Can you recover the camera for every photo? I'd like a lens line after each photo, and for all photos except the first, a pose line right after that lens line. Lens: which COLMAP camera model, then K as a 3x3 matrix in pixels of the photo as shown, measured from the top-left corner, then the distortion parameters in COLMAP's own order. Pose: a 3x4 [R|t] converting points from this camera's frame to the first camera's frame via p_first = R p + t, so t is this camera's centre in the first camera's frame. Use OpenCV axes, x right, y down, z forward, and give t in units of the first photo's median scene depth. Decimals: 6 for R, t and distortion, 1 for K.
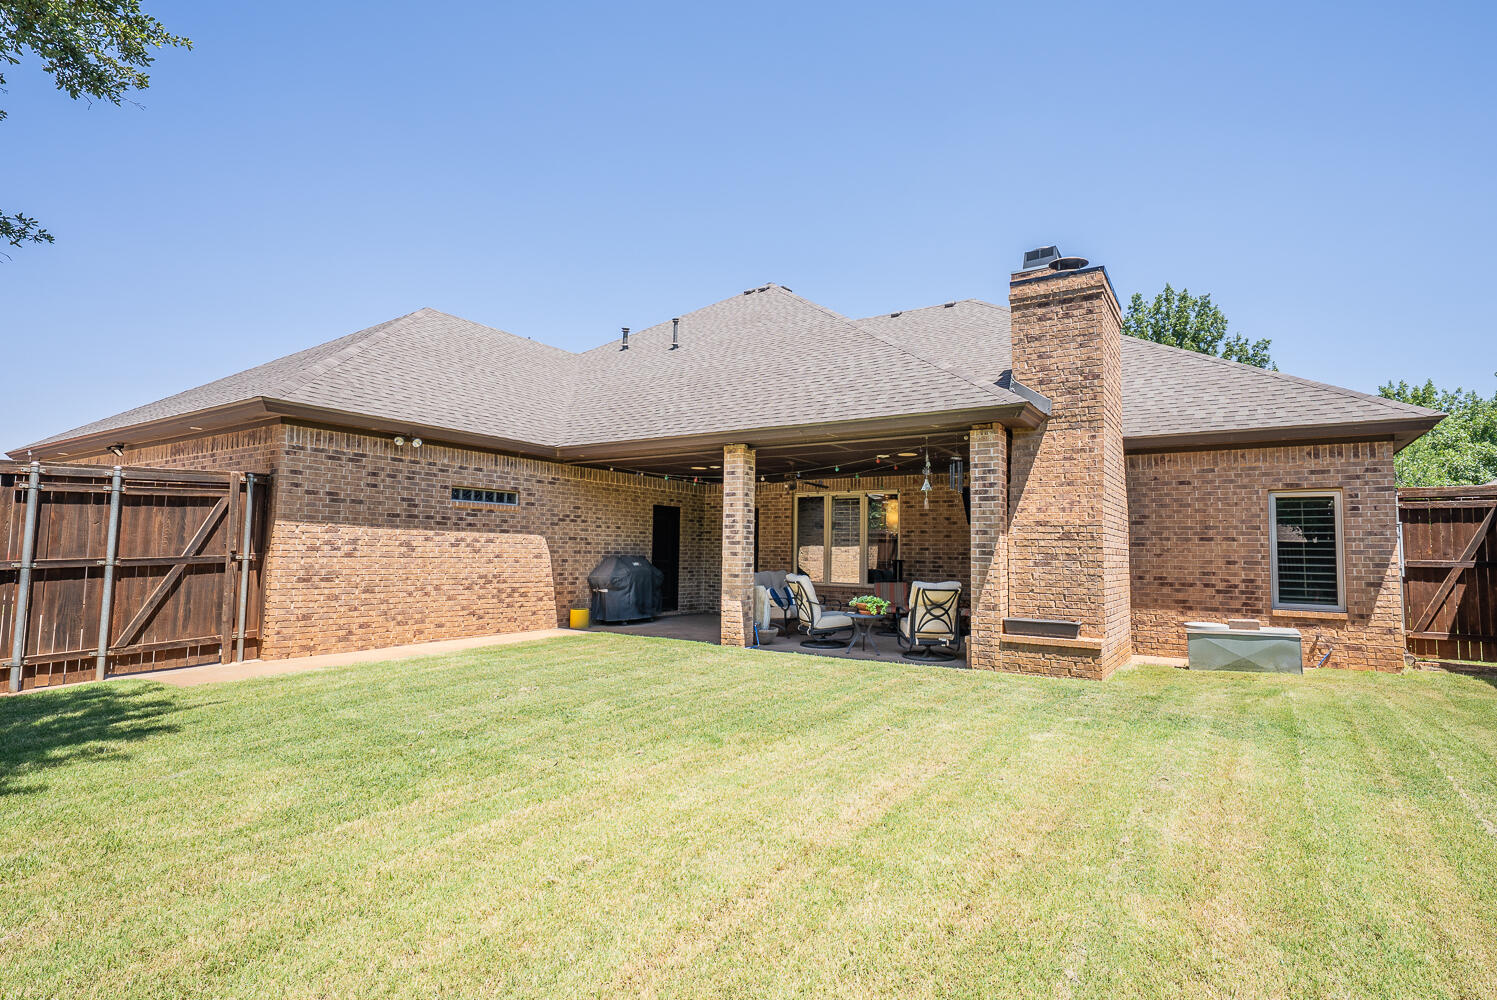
lens RADIAL K [[764.5, 0, 756.6], [0, 764.5, 496.9], [0, 0, 1]] dist [0.000952, 0.000070]
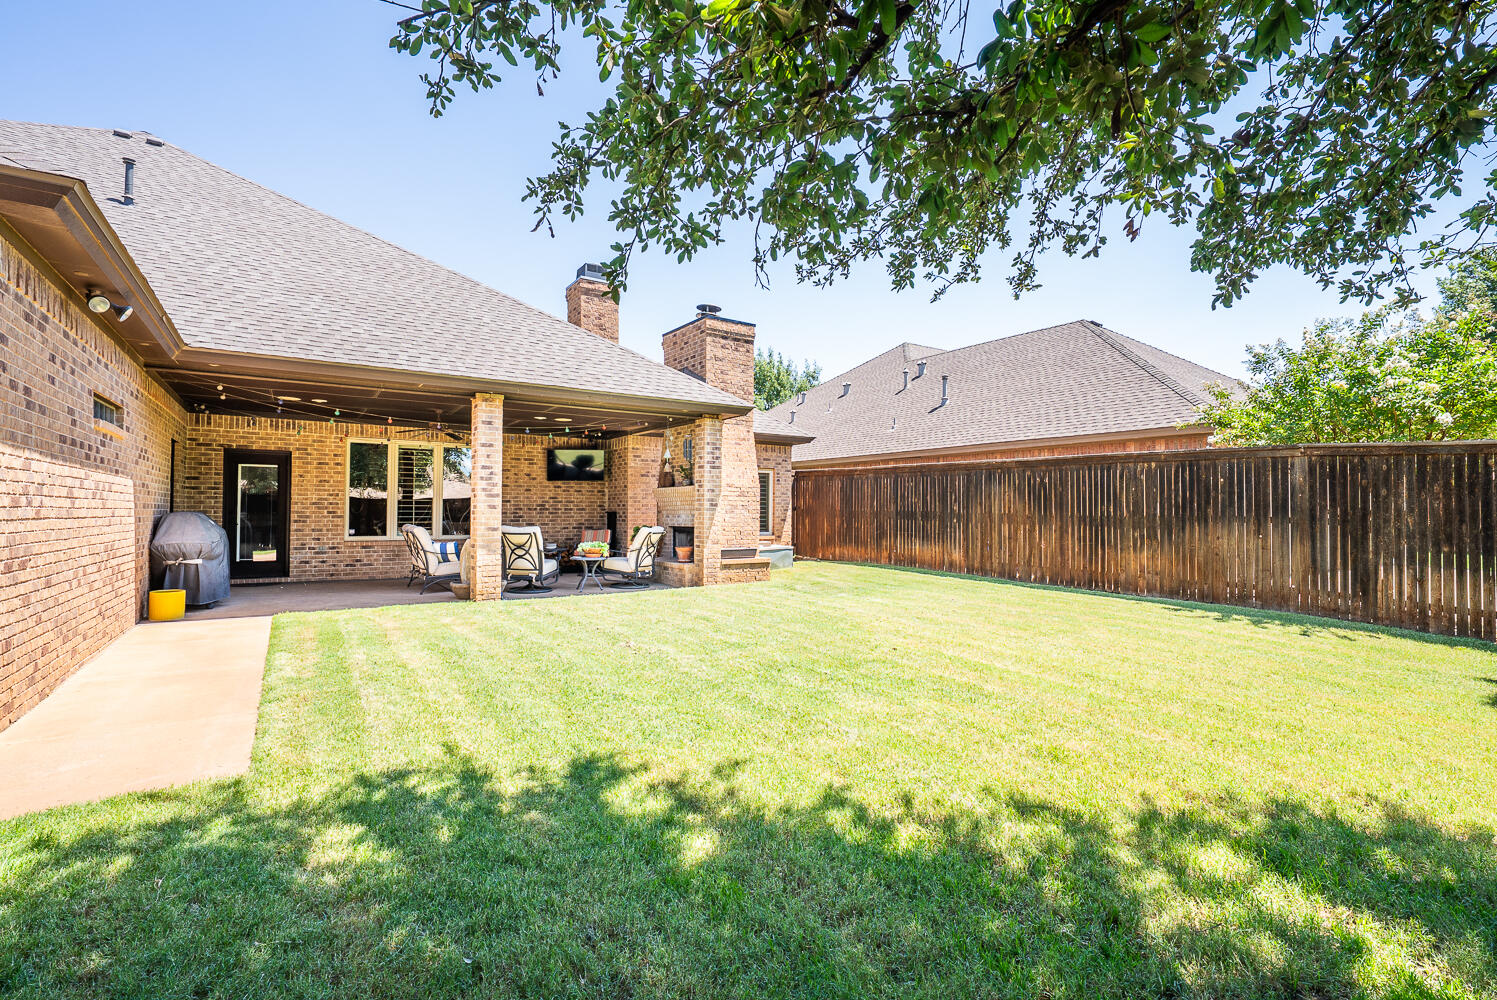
lens RADIAL K [[681.9, 0, 753.7], [0, 681.9, 499.8], [0, 0, 1]] dist [0.004417, 0.000409]
pose [[0.380242, 0.001859, 0.924885, -0.695309], [-0.066308, 0.997480, 0.025256, 0.021160], [-0.922507, -0.070931, 0.379406, 0.356285]]
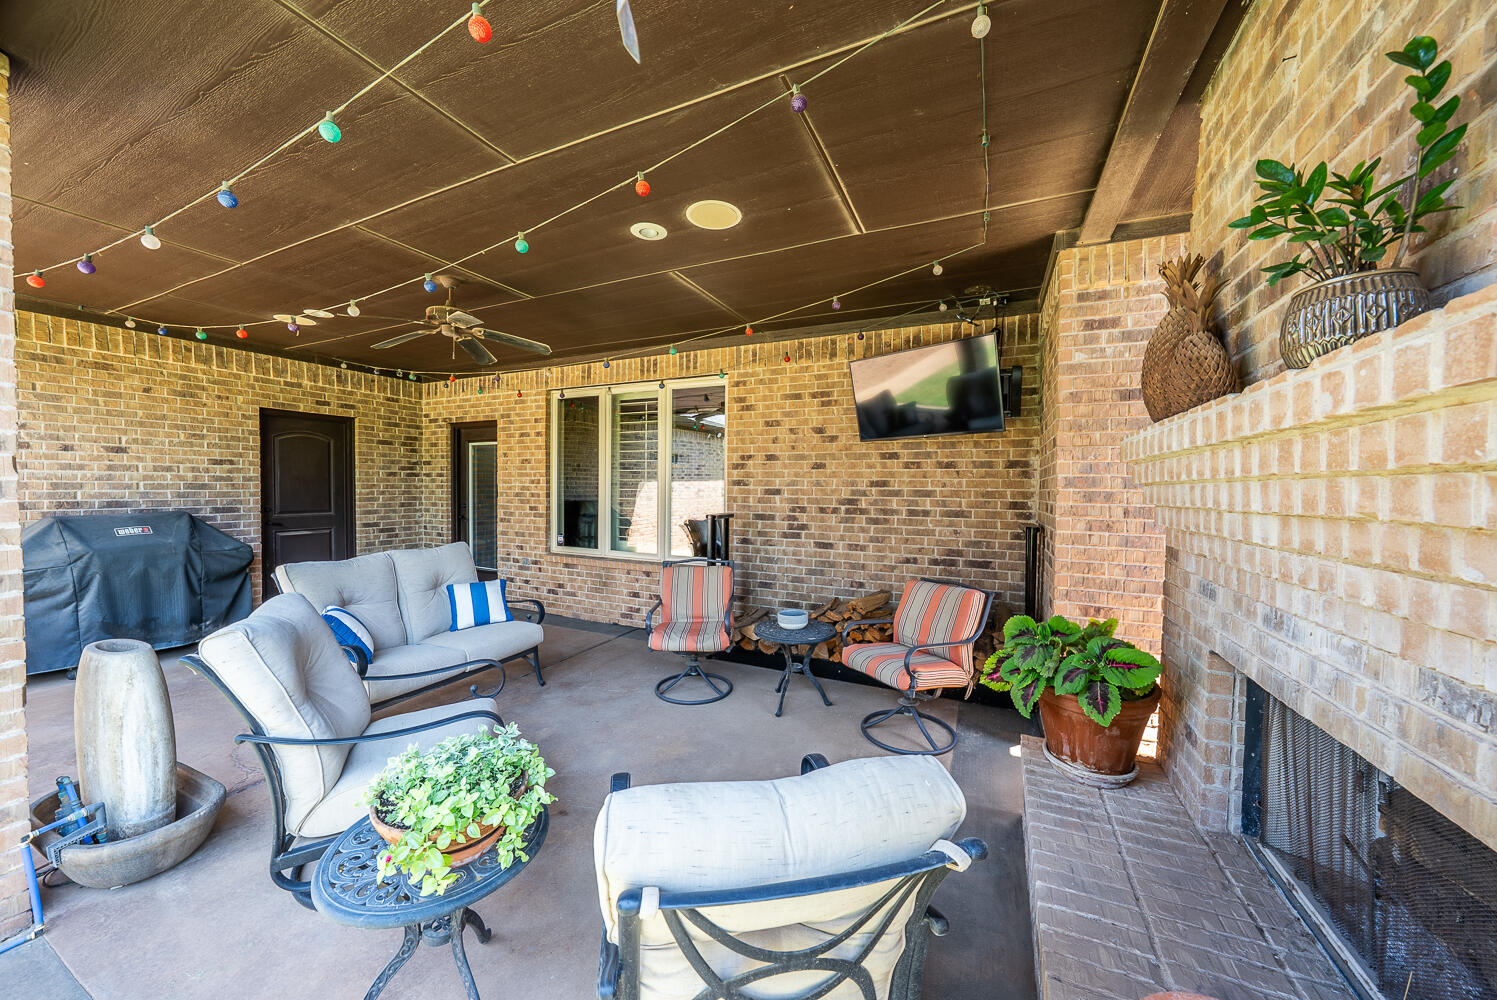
lens RADIAL K [[515.6, 0, 749.1], [0, 515.6, 489.3], [0, 0, 1]] dist [-0.016499, -0.000051]
pose [[0.988767, -0.008646, 0.149213, 0.189037], [-0.004025, 0.996423, 0.084405, 0.046998], [-0.149409, -0.084058, 0.985196, 0.822282]]
